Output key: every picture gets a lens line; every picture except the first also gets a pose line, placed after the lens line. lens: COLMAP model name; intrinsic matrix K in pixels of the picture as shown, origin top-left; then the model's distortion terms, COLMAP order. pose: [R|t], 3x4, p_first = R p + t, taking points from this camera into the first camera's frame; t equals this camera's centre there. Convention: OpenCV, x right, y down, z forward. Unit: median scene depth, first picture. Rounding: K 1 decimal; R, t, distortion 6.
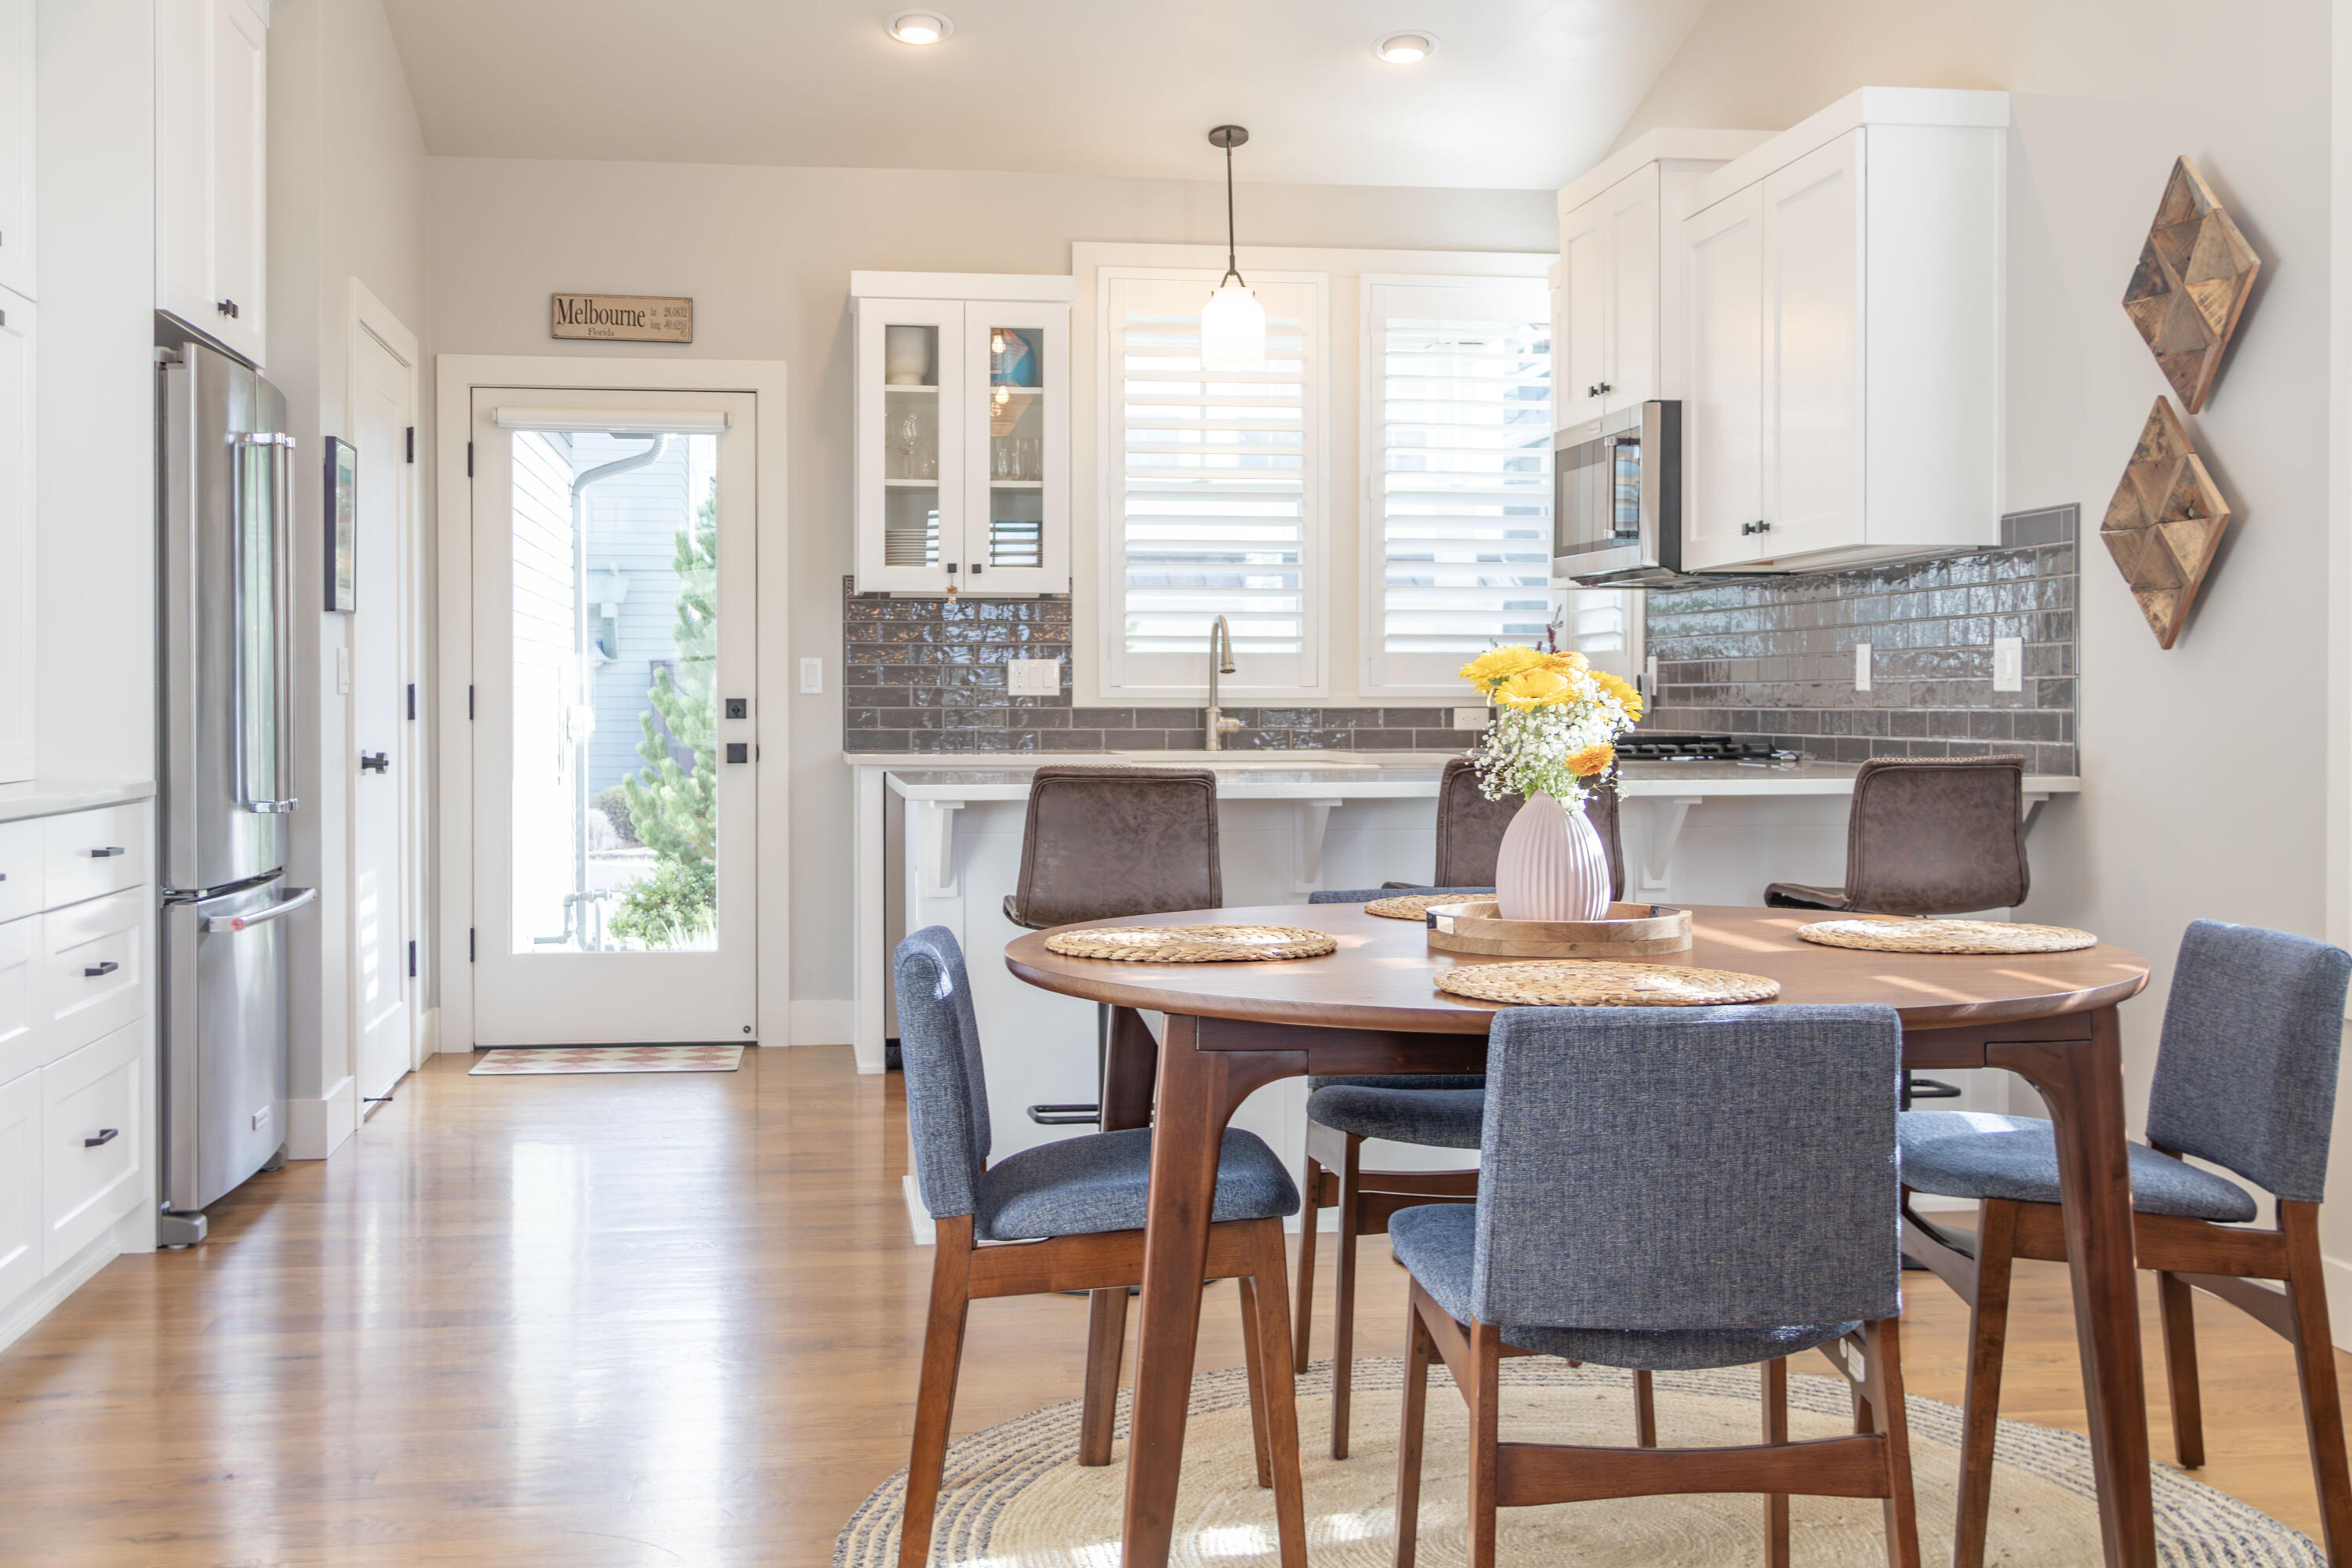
lens RADIAL K [[2524.2, 0, 1170.3], [0, 2524.2, 760.6], [0, 0, 1]] dist [0.005311, 0.000000]
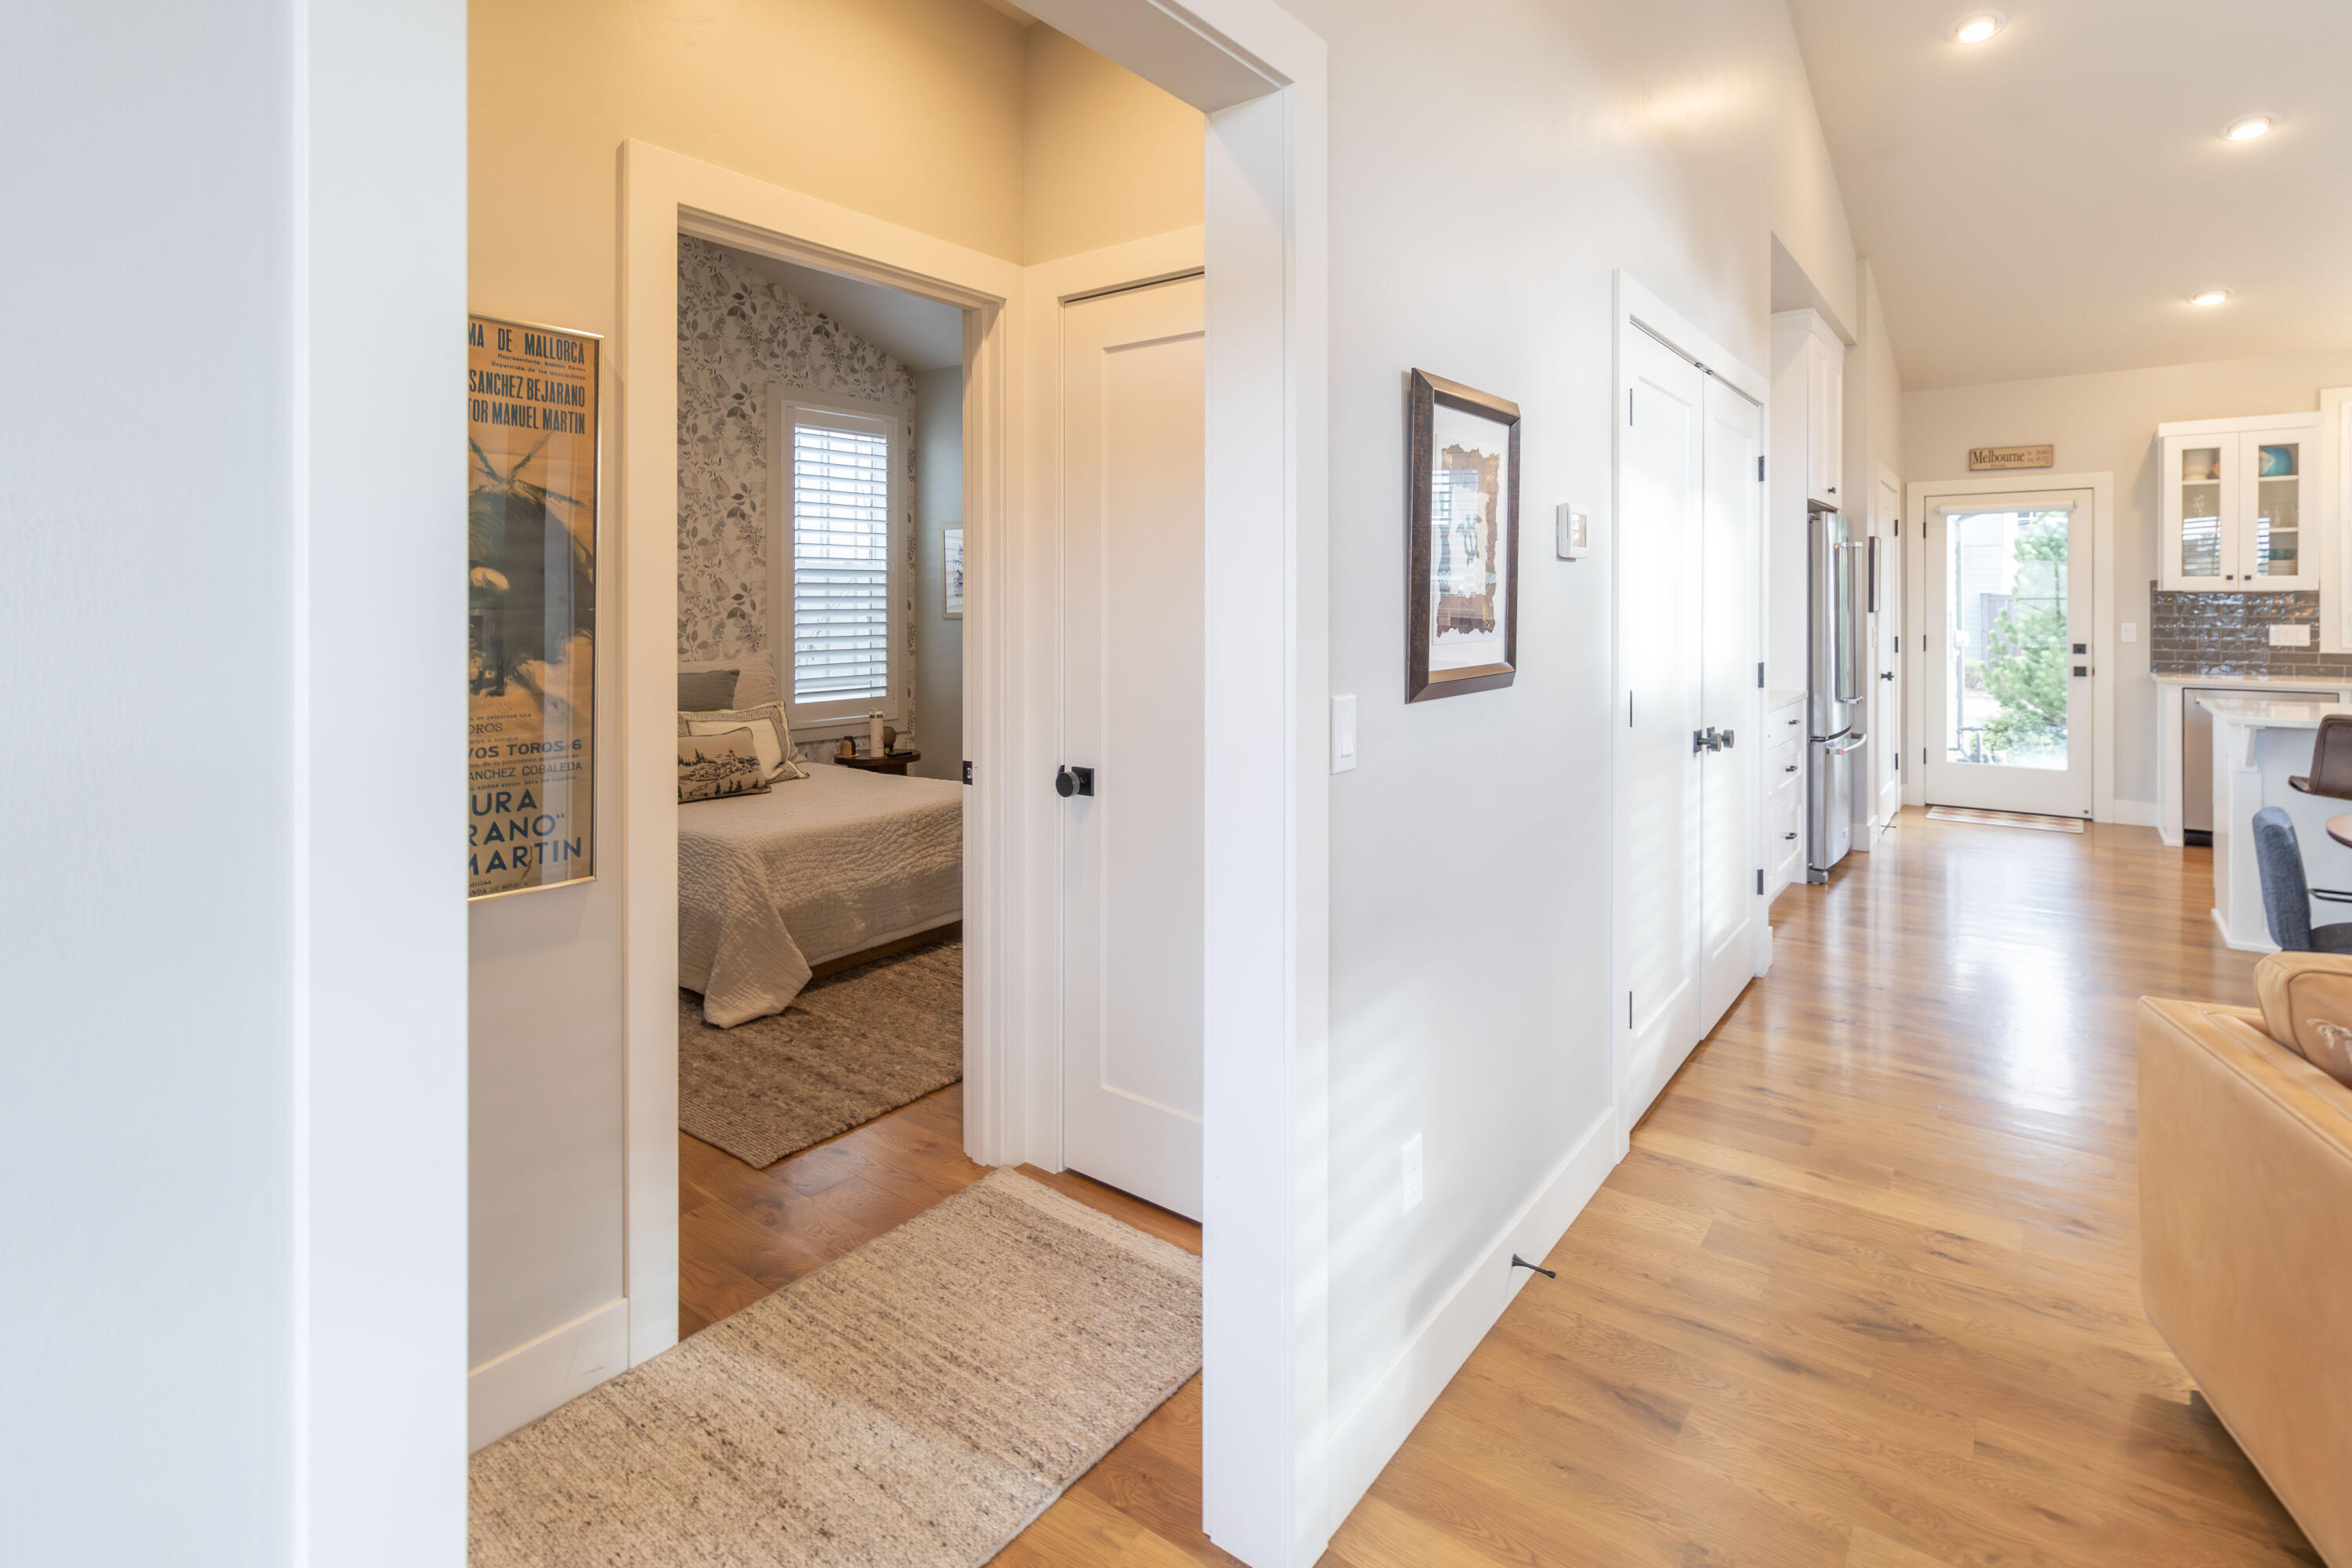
lens RADIAL K [[1144.7, 0, 1179.4], [0, 1144.7, 603.2], [0, 0, 1]] dist [0.005319, -0.001241]
pose [[0.696142, -0.001369, -0.717903, -0.017699], [-0.014949, 0.999754, -0.016402, -0.031909], [0.717749, 0.022150, 0.695950, -0.136557]]
